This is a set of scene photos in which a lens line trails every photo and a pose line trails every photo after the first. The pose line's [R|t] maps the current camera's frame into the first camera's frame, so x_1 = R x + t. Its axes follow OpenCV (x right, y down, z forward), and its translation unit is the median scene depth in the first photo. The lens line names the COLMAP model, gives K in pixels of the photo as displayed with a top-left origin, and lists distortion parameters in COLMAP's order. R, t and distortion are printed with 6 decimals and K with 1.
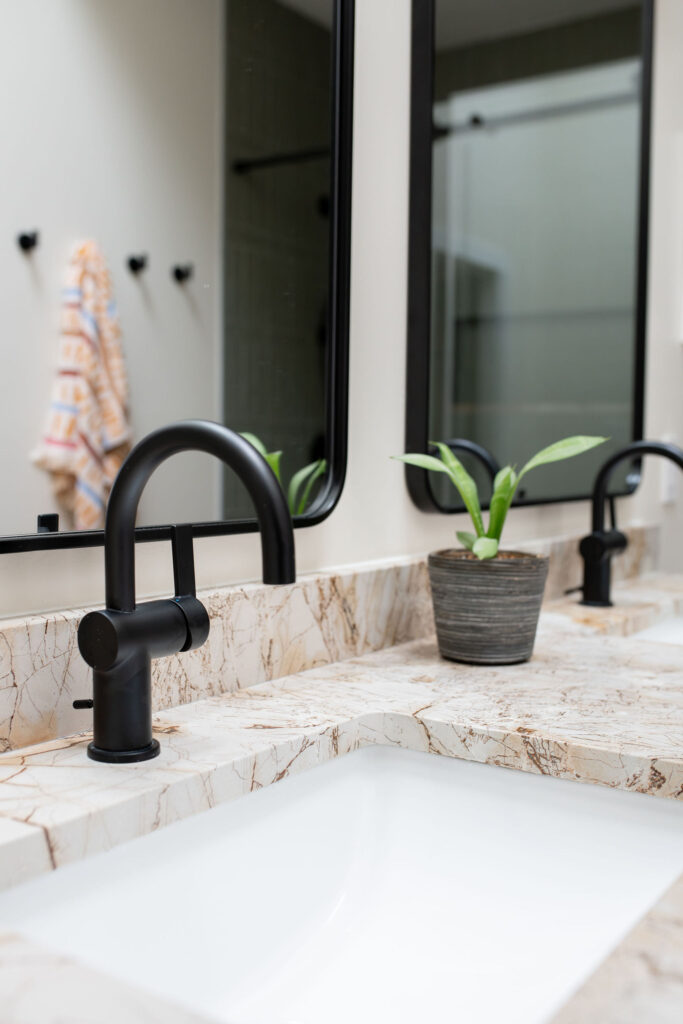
lens RADIAL K [[1042.1, 0, 338.6], [0, 1042.1, 507.3], [0, 0, 1]] dist [-0.096594, 0.000000]
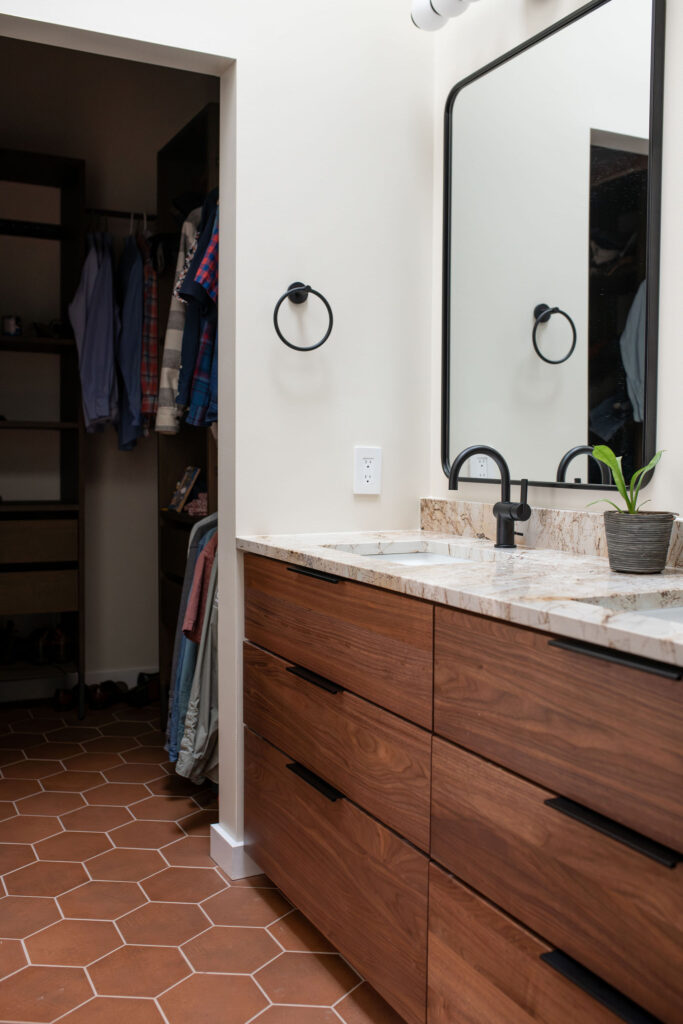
lens RADIAL K [[980.1, 0, 345.1], [0, 980.1, 513.1], [0, 0, 1]] dist [-0.037626, 0.000000]
pose [[-0.487328, 0.028855, -0.872742, 1.879794], [-0.065640, 0.995416, 0.069564, -0.036320], [0.870748, 0.091187, -0.483200, 1.399061]]
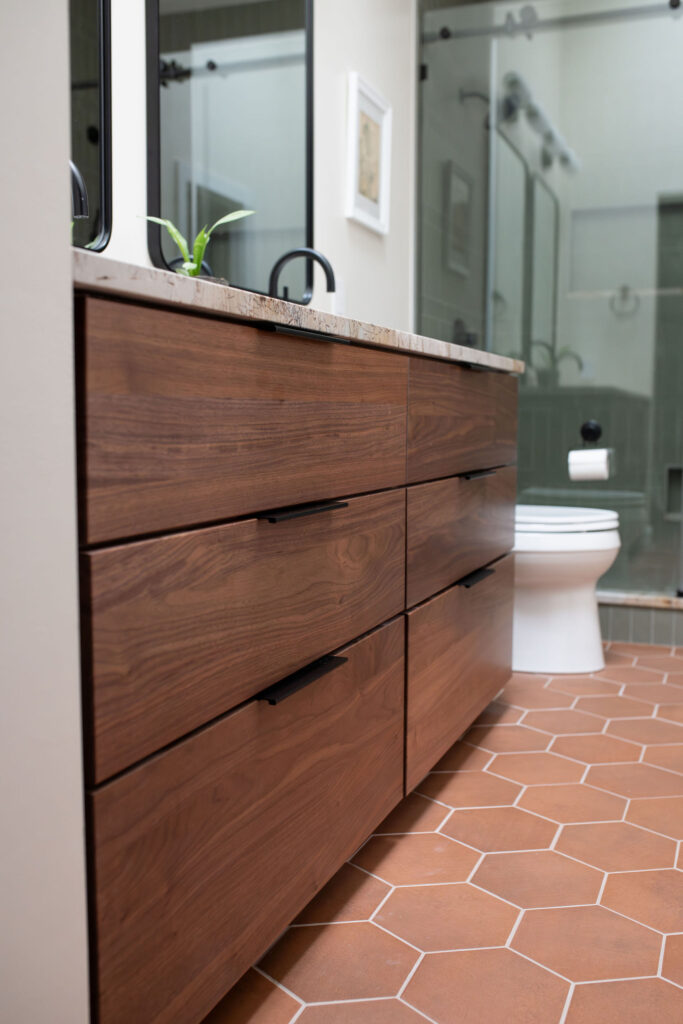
lens RADIAL K [[980.1, 0, 315.3], [0, 980.1, 501.1], [0, 0, 1]] dist [-0.037626, 0.000000]
pose [[0.979085, -0.029290, 0.201334, -0.003665], [0.021981, 0.999019, 0.038442, 0.373764], [-0.202263, -0.033212, 0.978768, -0.721460]]
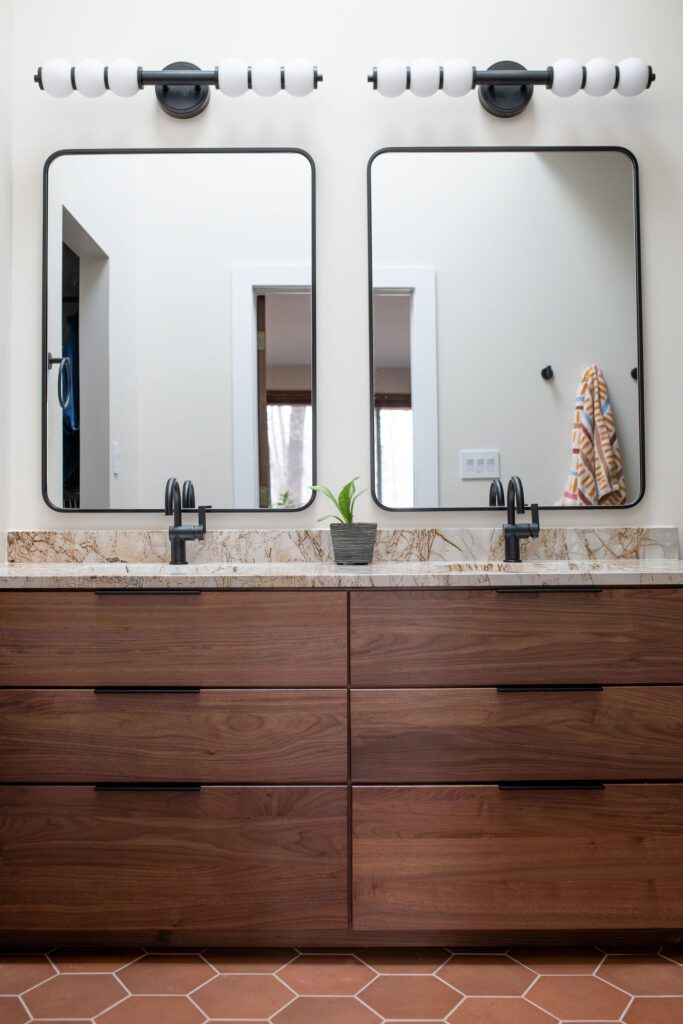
lens RADIAL K [[980.1, 0, 337.3], [0, 980.1, 506.6], [0, 0, 1]] dist [-0.037626, 0.000000]
pose [[0.577444, -0.032197, -0.815795, 2.159716], [-0.027386, 0.997896, -0.058768, 0.152102], [0.815971, 0.056277, 0.575347, -0.447132]]
